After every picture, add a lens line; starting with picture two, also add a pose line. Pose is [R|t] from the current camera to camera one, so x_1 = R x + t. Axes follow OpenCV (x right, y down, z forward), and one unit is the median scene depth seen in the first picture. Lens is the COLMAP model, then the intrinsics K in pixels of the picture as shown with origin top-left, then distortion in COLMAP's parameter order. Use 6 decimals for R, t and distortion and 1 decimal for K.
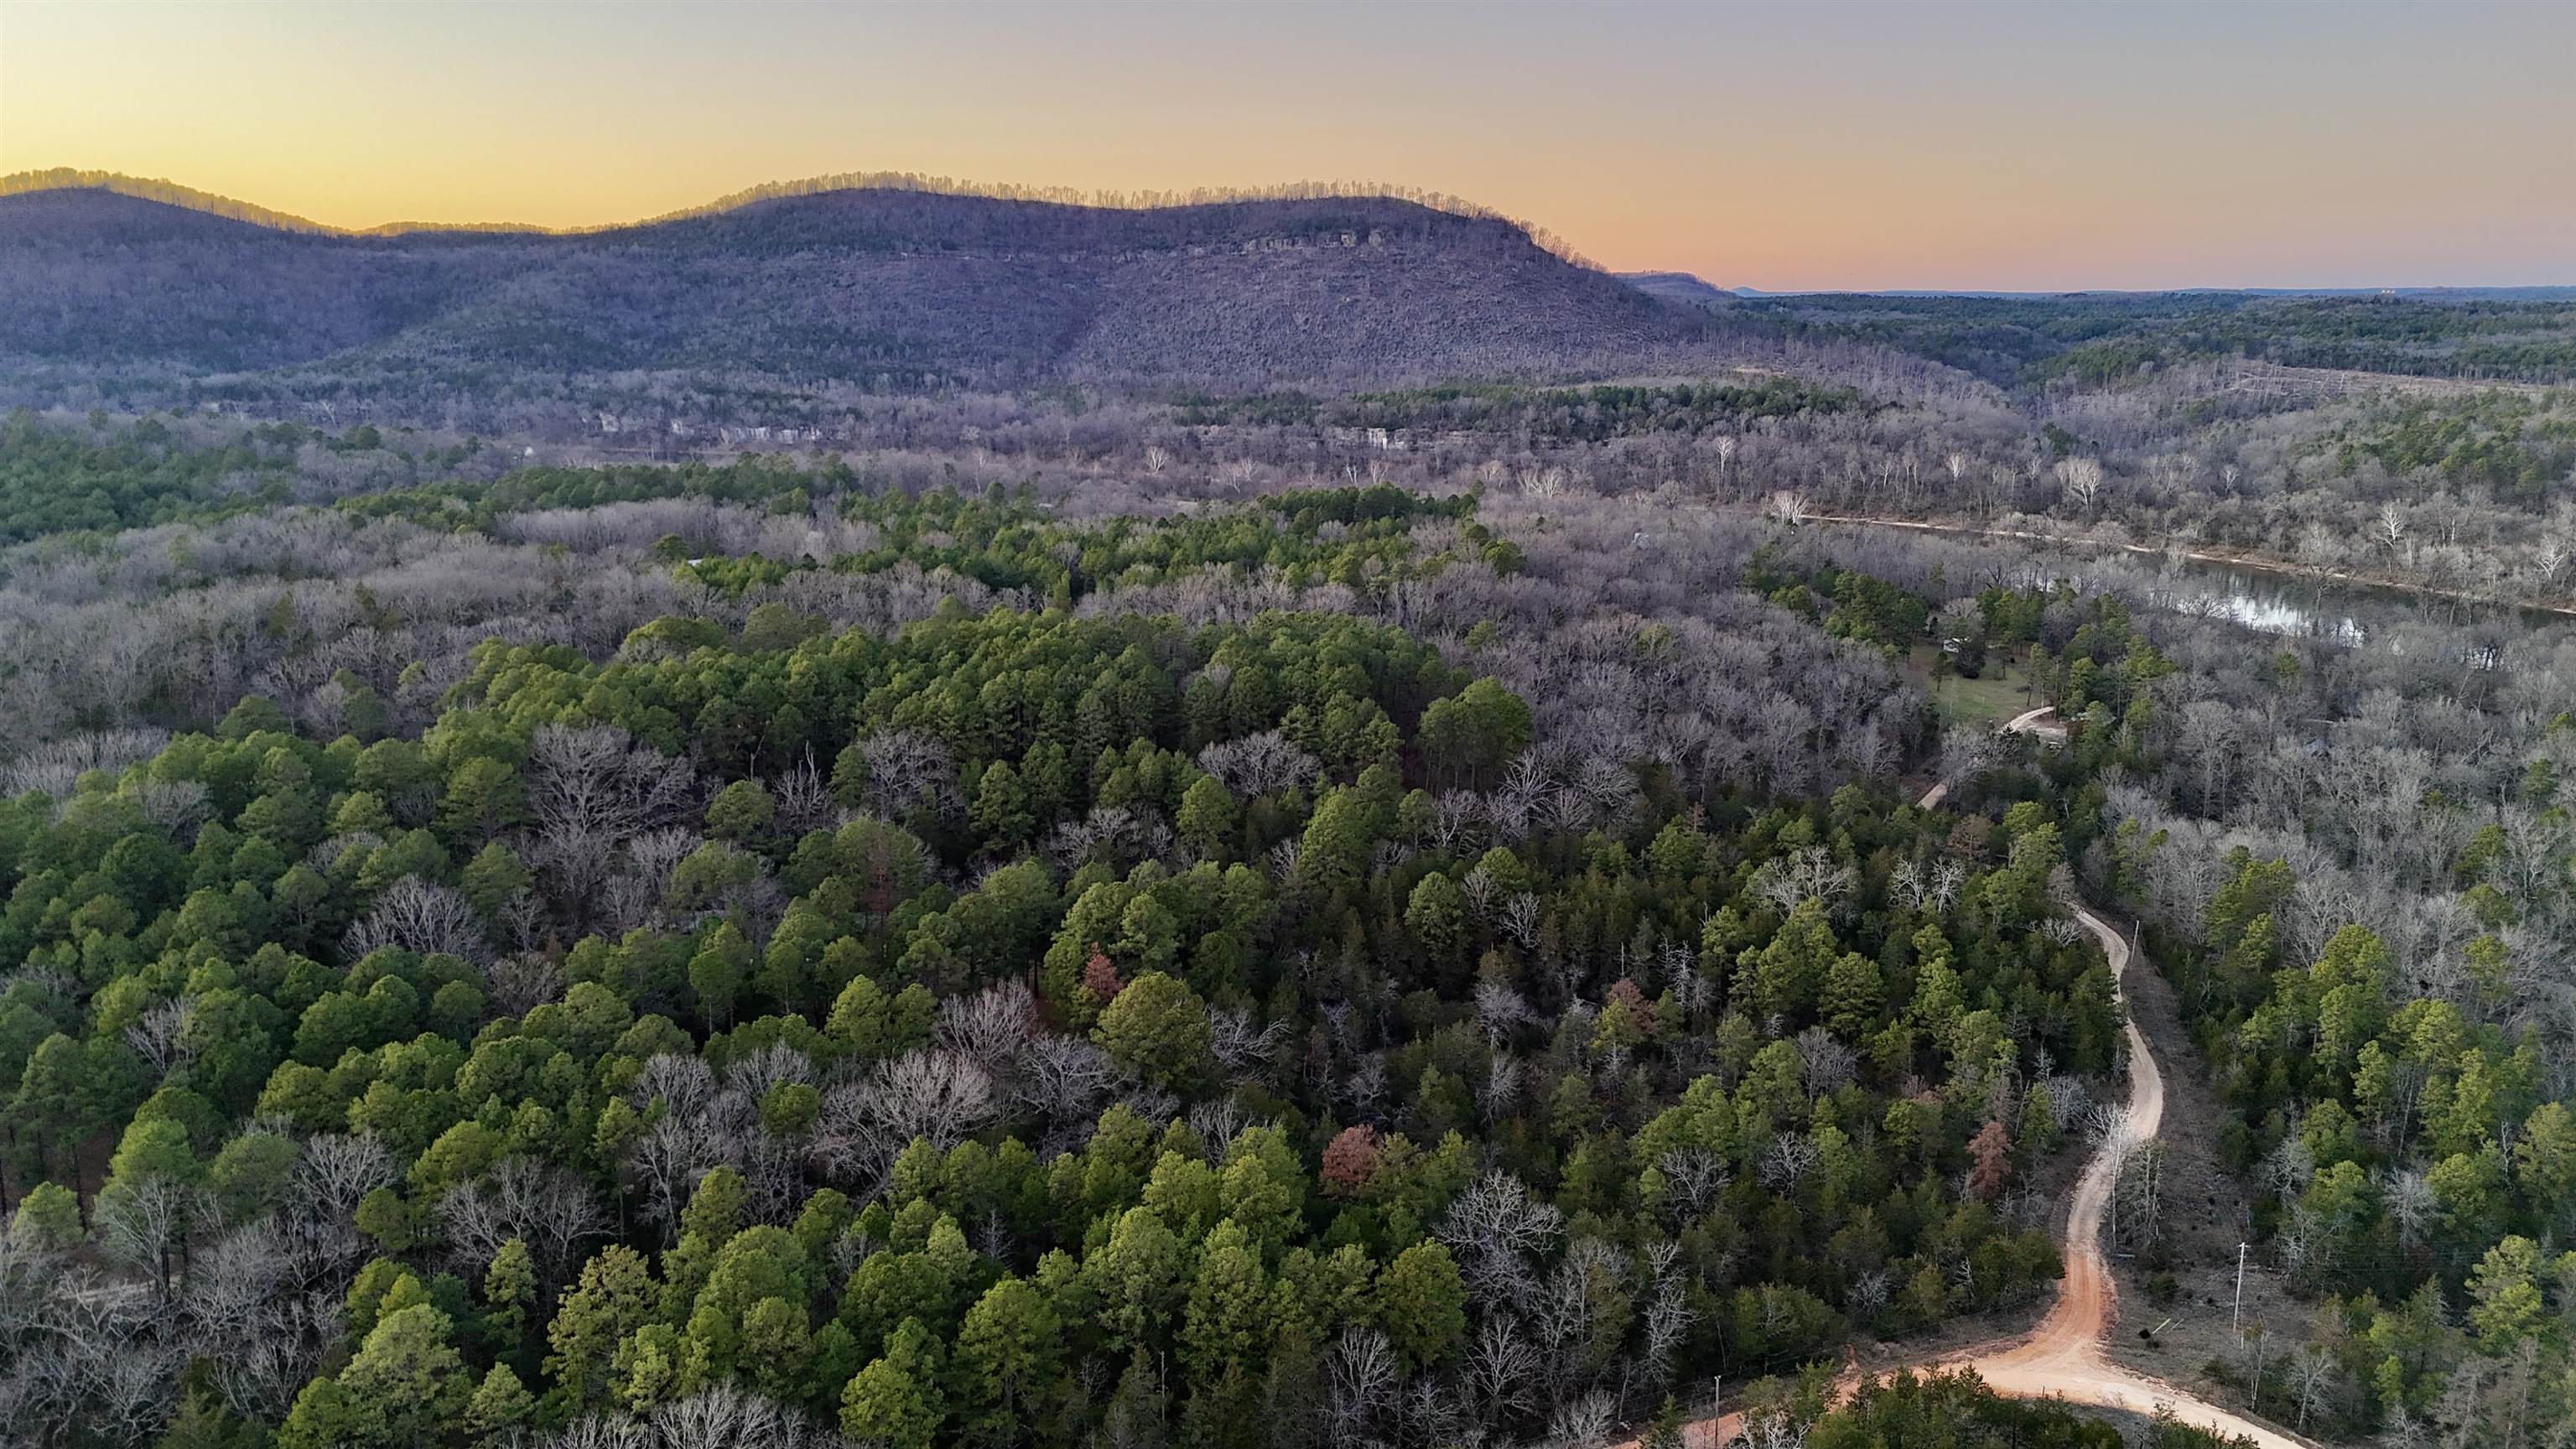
lens RADIAL K [[1872.6, 0, 1288.0], [0, 1872.6, 724.5], [0, 0, 1]] dist [0.075887, -0.069077]
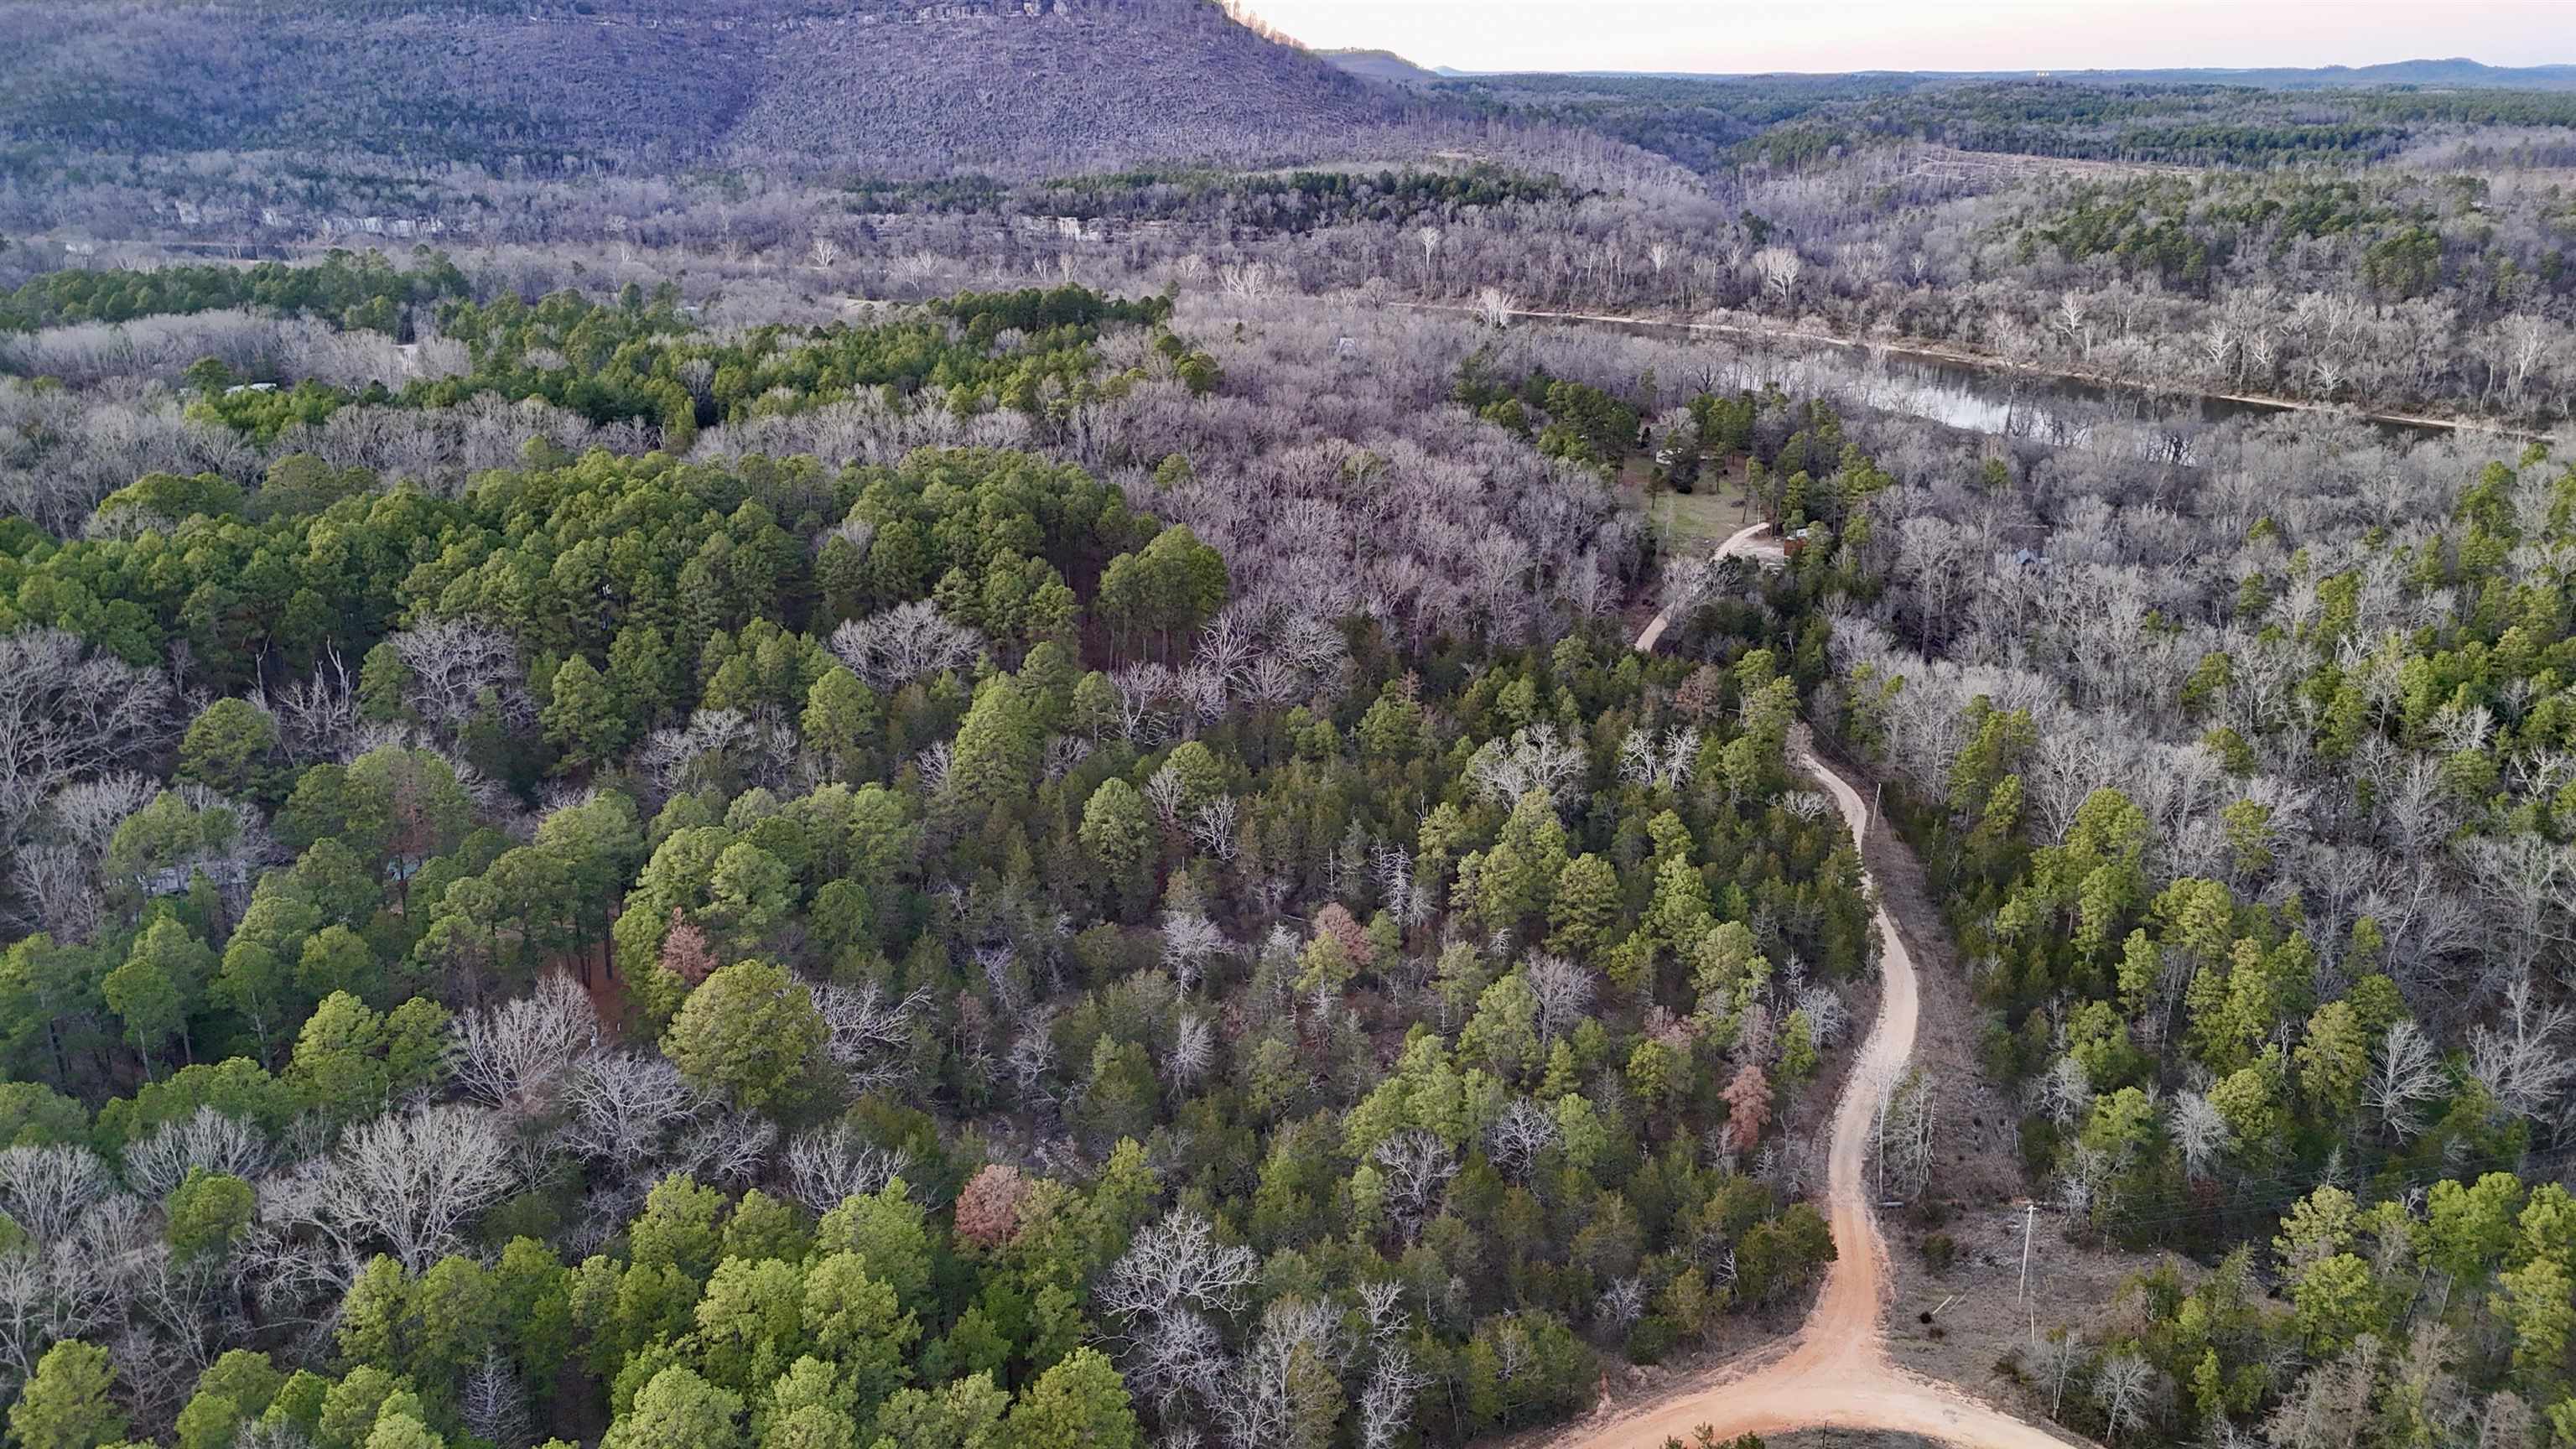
lens RADIAL K [[1872.6, 0, 1288.0], [0, 1872.6, 724.5], [0, 0, 1]] dist [0.075887, -0.069077]
pose [[0.988251, -0.045379, 0.145948, 0.022605], [0.029307, 0.993450, 0.110443, -0.023972], [-0.150003, -0.104869, 0.983108, 0.102113]]
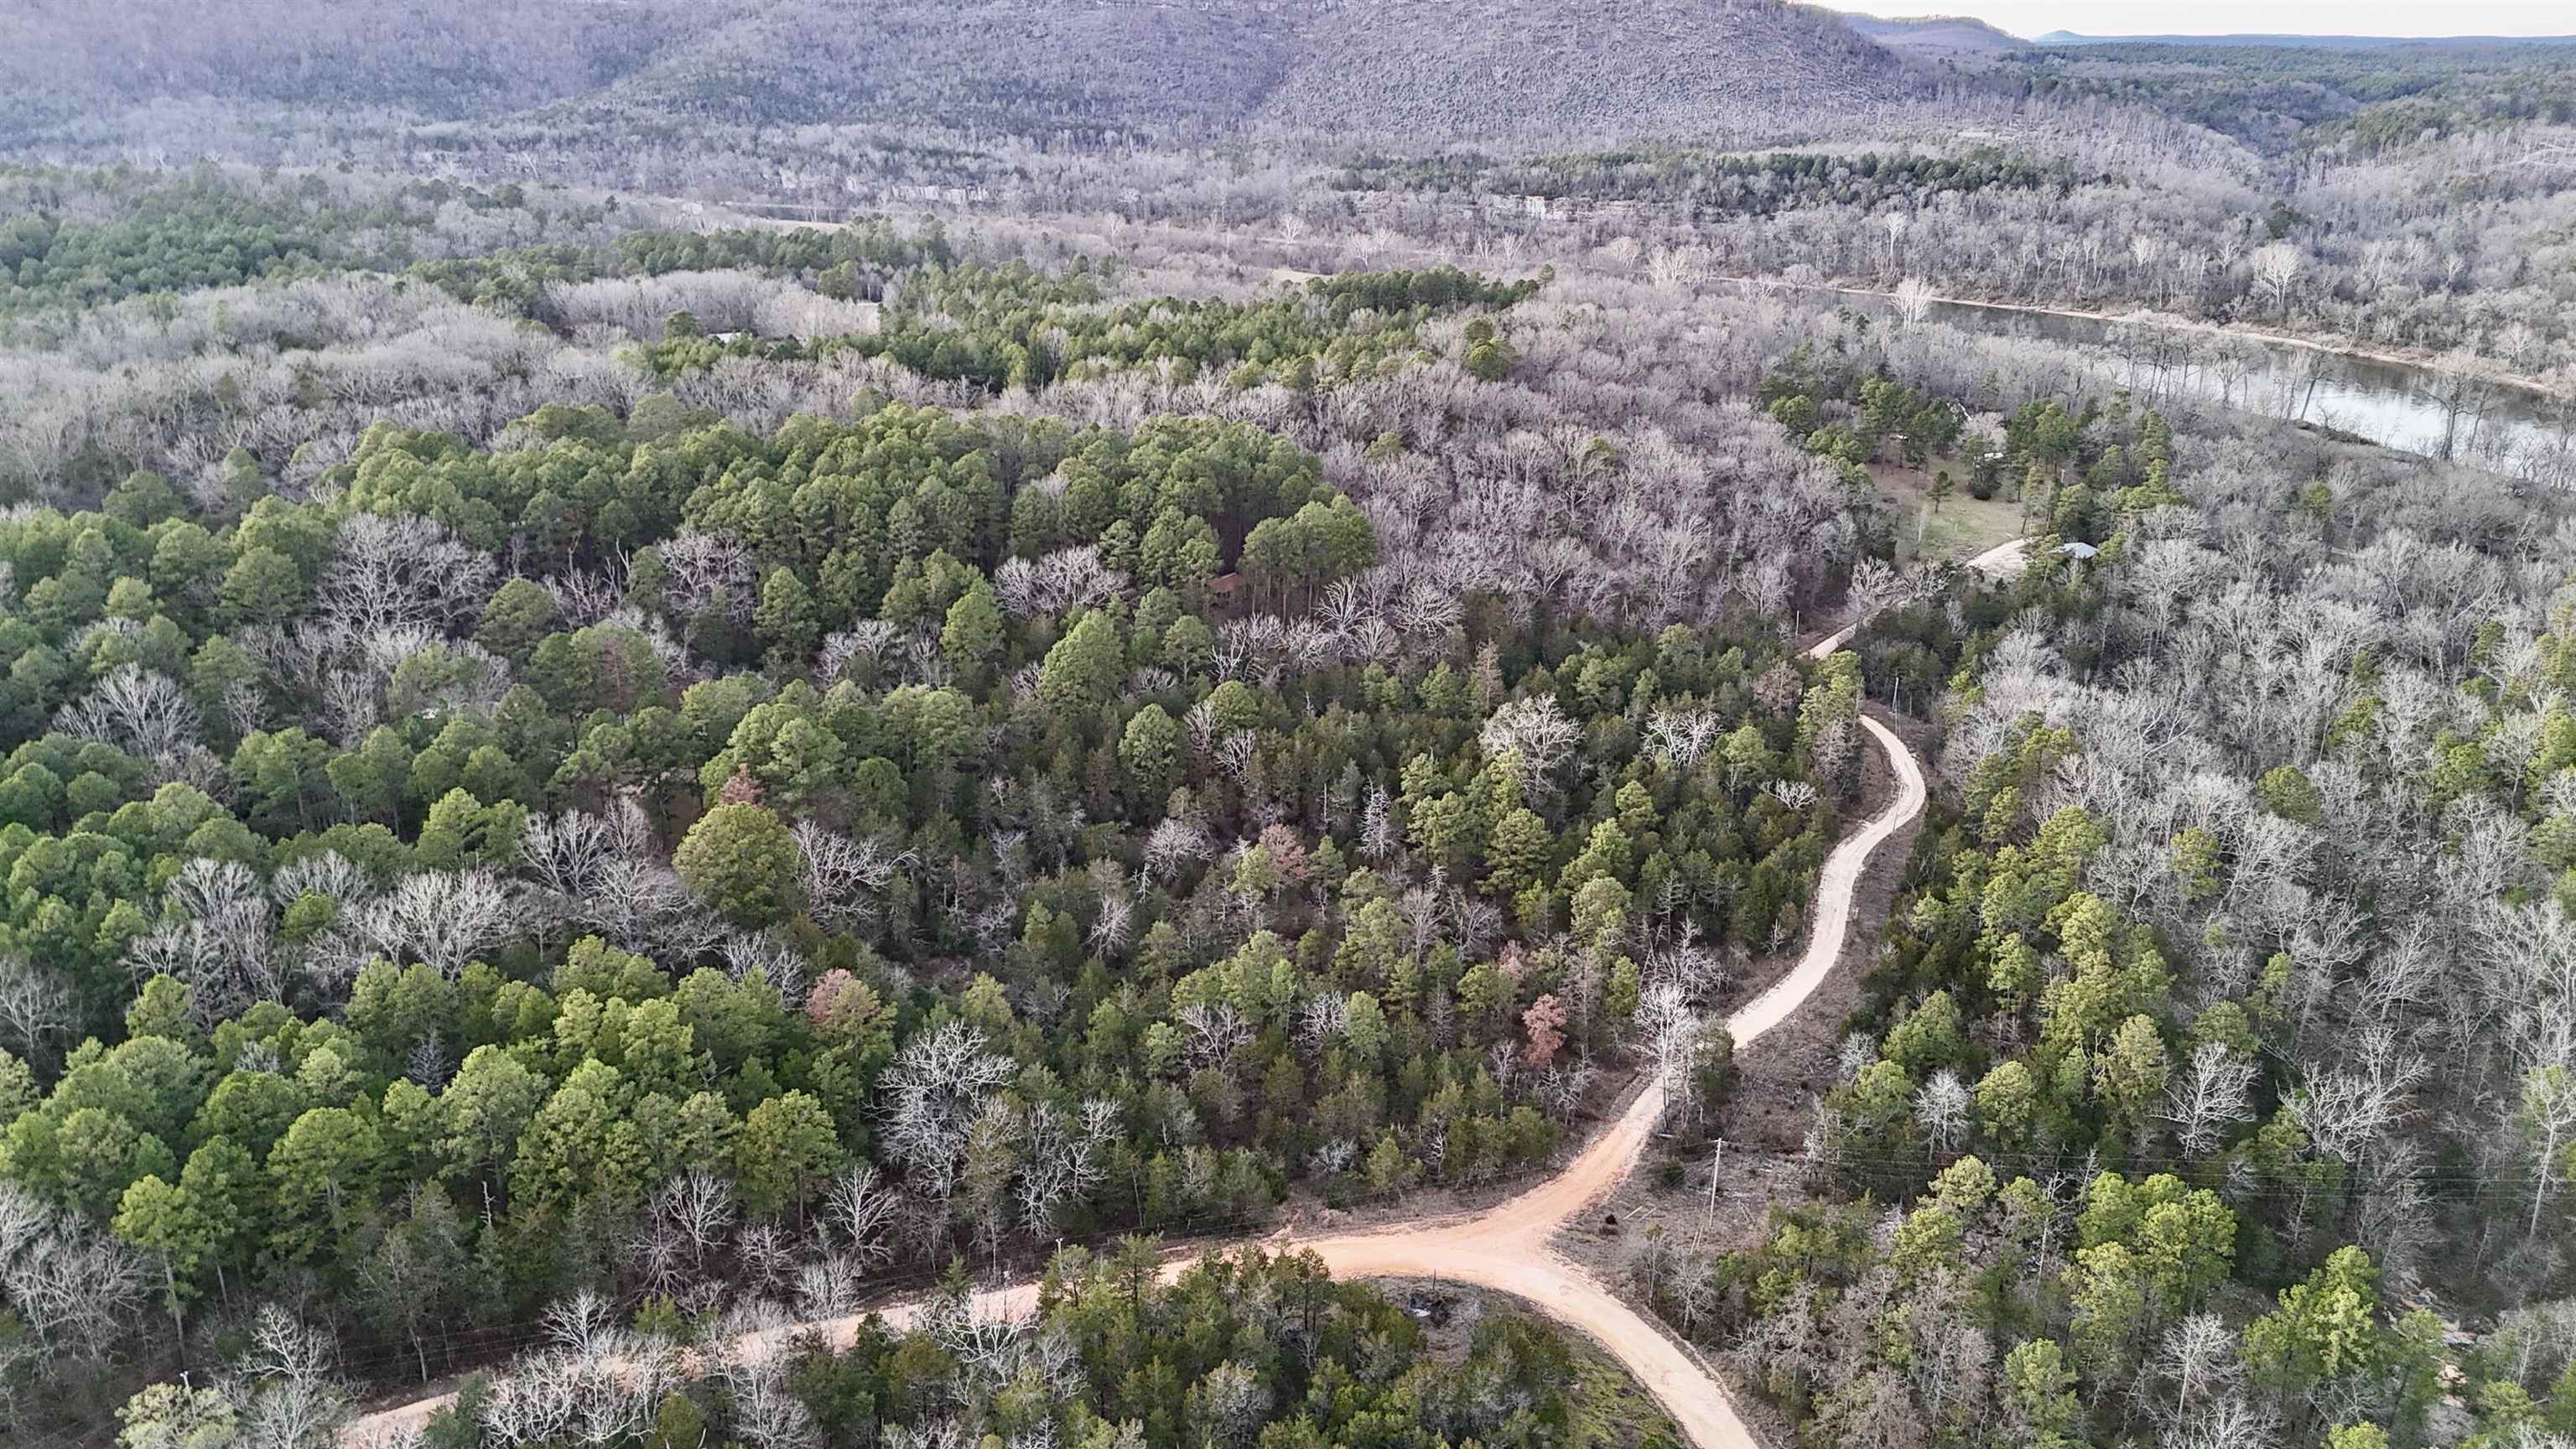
lens RADIAL K [[1872.6, 0, 1288.0], [0, 1872.6, 724.5], [0, 0, 1]] dist [0.075887, -0.069077]
pose [[0.990799, 0.050458, -0.125588, 0.180970], [-0.034582, 0.991487, 0.125527, -0.024811], [0.130852, -0.120029, 0.984109, 0.018195]]
